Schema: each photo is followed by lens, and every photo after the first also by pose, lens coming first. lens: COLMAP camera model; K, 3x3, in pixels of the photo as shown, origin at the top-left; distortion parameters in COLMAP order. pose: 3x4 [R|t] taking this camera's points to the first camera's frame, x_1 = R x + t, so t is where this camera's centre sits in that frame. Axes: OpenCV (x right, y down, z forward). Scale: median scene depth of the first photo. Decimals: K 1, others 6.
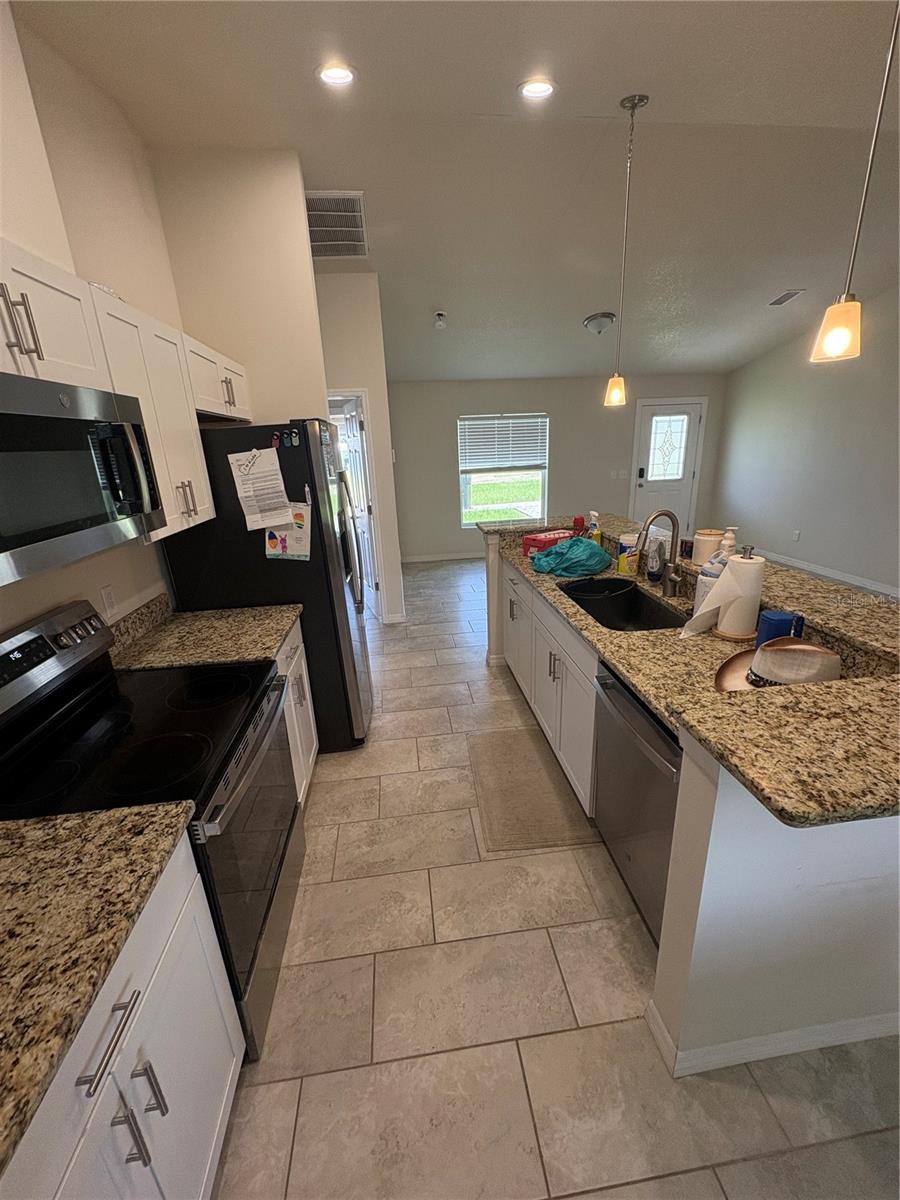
lens RADIAL K [[477.2, 0, 450.0], [0, 477.2, 600.0], [0, 0, 1]] dist [0.000742, -0.000064]
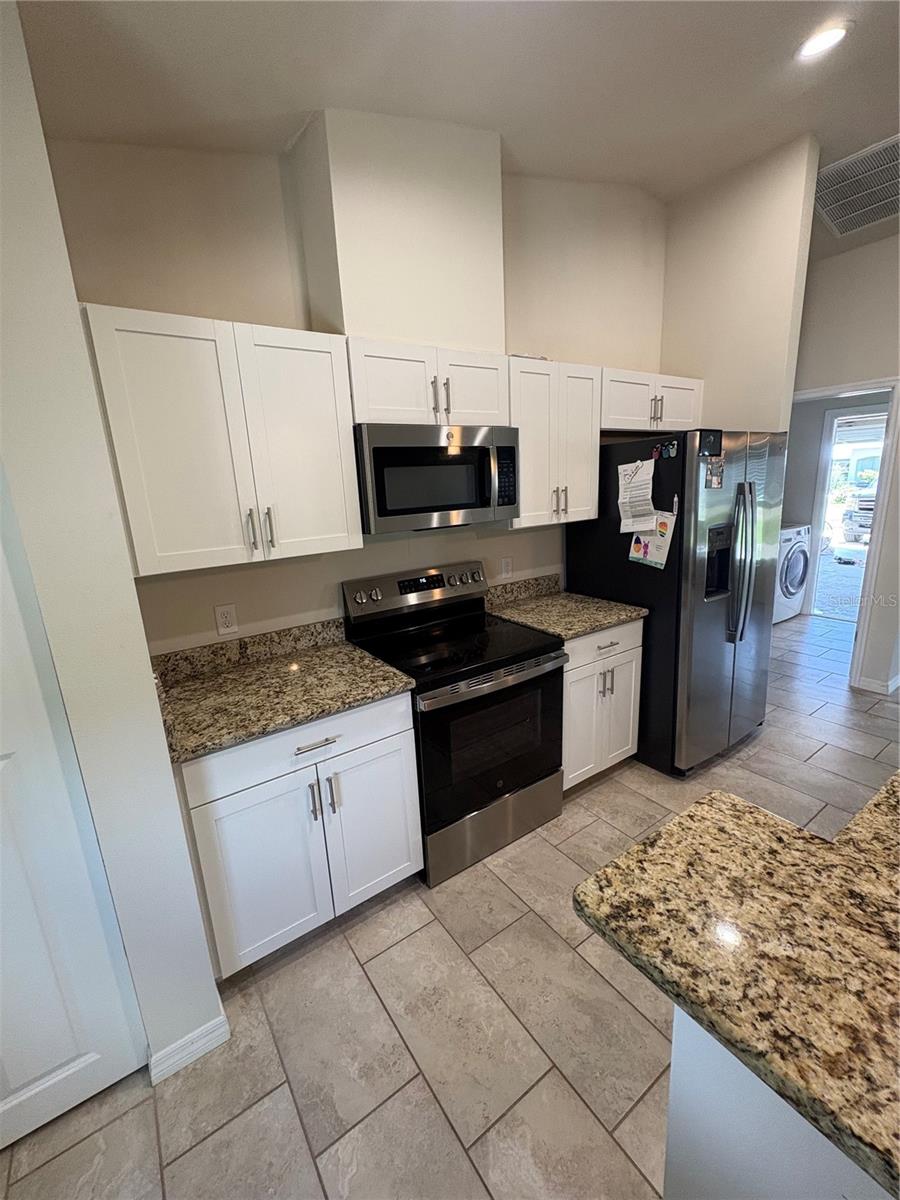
lens RADIAL K [[499.1, 0, 450.0], [0, 499.1, 600.0], [0, 0, 1]] dist [0.000273, -0.000230]
pose [[0.466272, 0.226928, -0.855040, 0.447865], [-0.249407, 0.961052, 0.119057, -0.035853], [0.848756, 0.157740, 0.504710, 0.102648]]
